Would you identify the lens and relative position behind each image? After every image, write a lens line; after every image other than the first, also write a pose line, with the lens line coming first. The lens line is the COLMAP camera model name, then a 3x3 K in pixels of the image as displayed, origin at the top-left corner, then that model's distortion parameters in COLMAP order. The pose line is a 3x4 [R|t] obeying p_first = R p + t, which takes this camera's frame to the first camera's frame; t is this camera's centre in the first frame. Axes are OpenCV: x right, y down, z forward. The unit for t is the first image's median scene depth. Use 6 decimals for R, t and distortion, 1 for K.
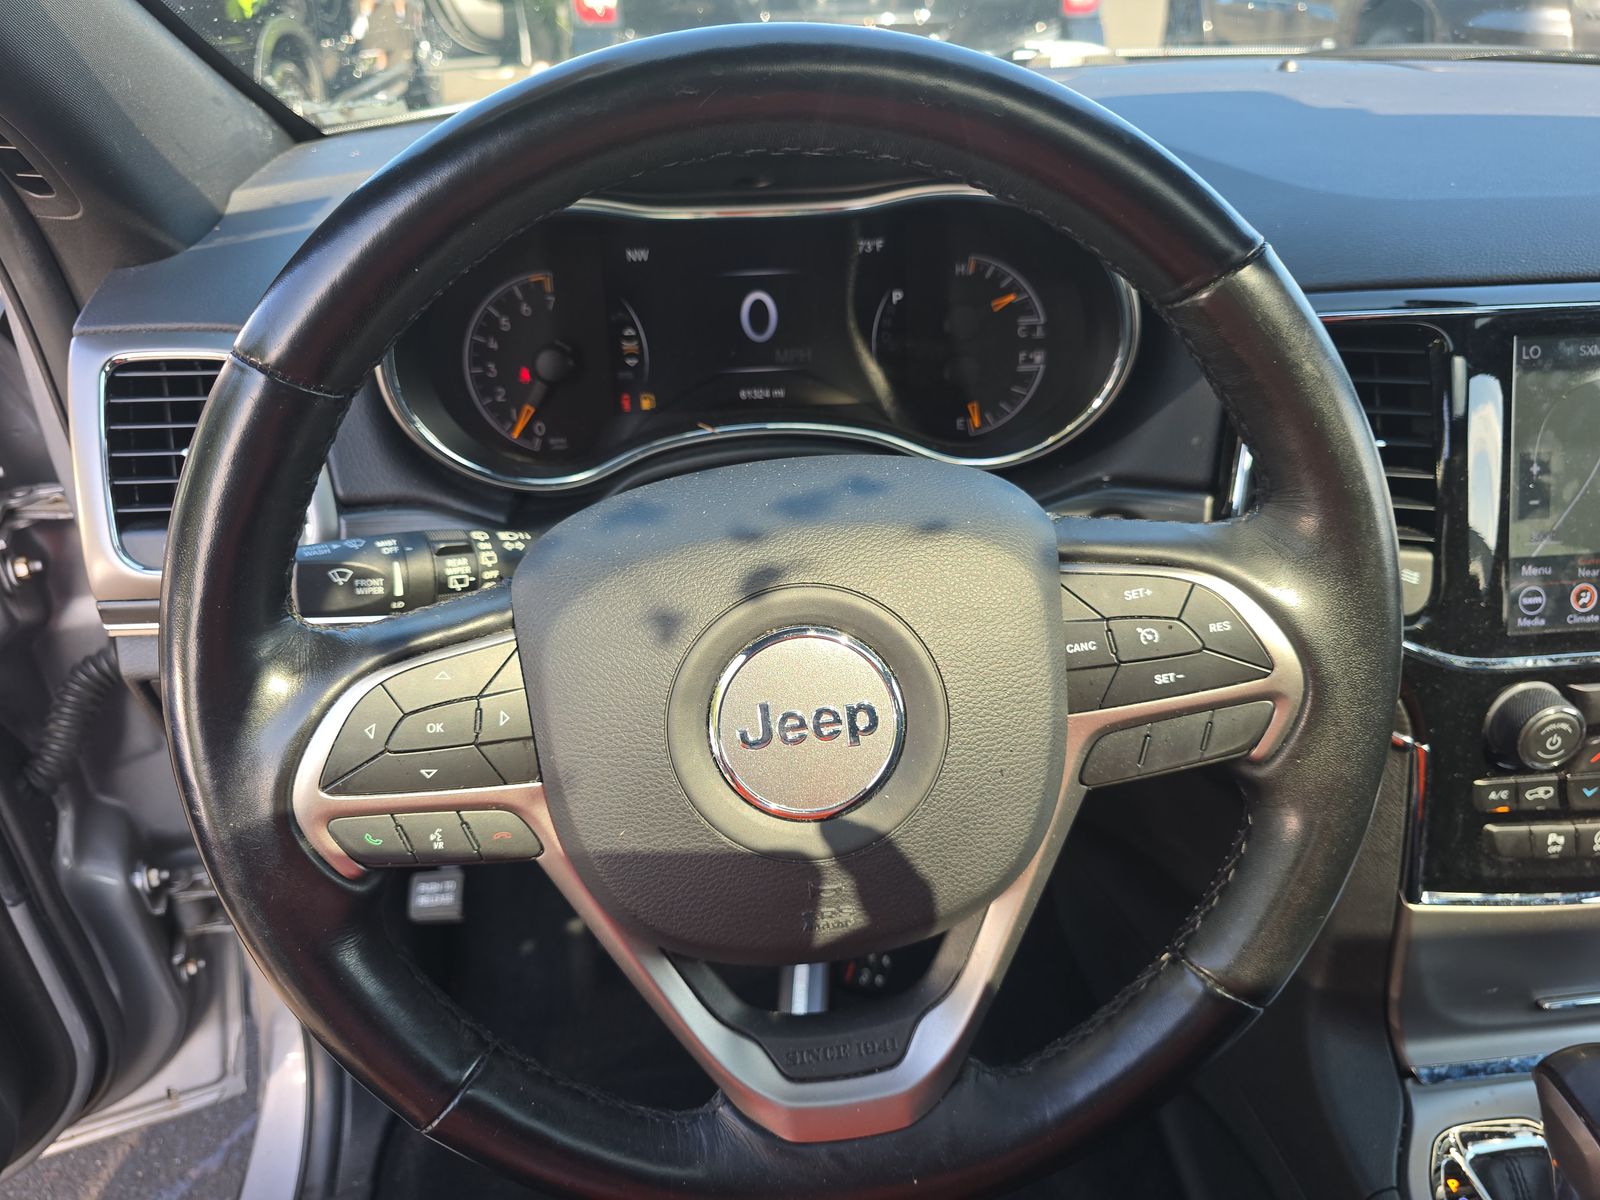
lens RADIAL K [[1126.9, 0, 800.0], [0, 1126.9, 600.0], [0, 0, 1]] dist [-0.001065, -0.002526]
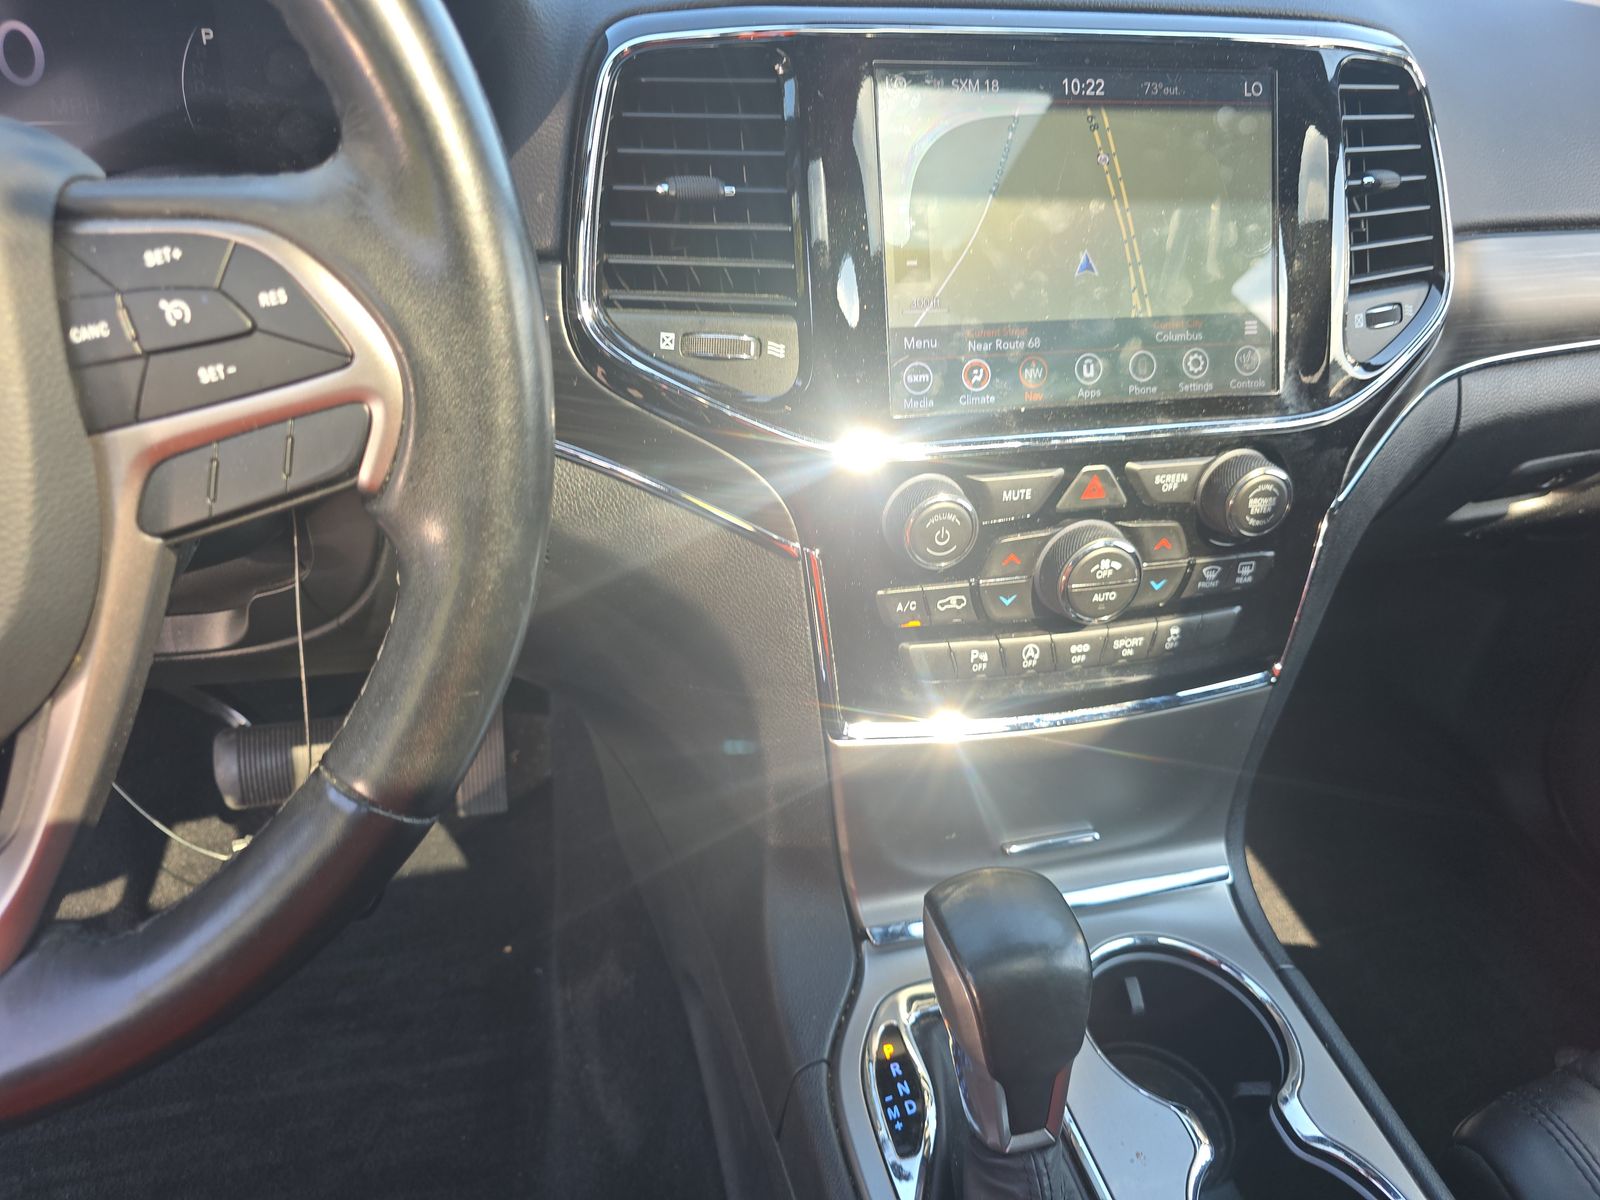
lens RADIAL K [[1084.9, 0, 800.0], [0, 1084.9, 600.0], [0, 0, 1]] dist [0.056095, -0.050669]
pose [[0.988689, -0.035747, 0.145655, 0.412667], [0.033939, 0.999313, 0.014877, 0.152697], [-0.146087, -0.009765, 0.989224, 0.161325]]
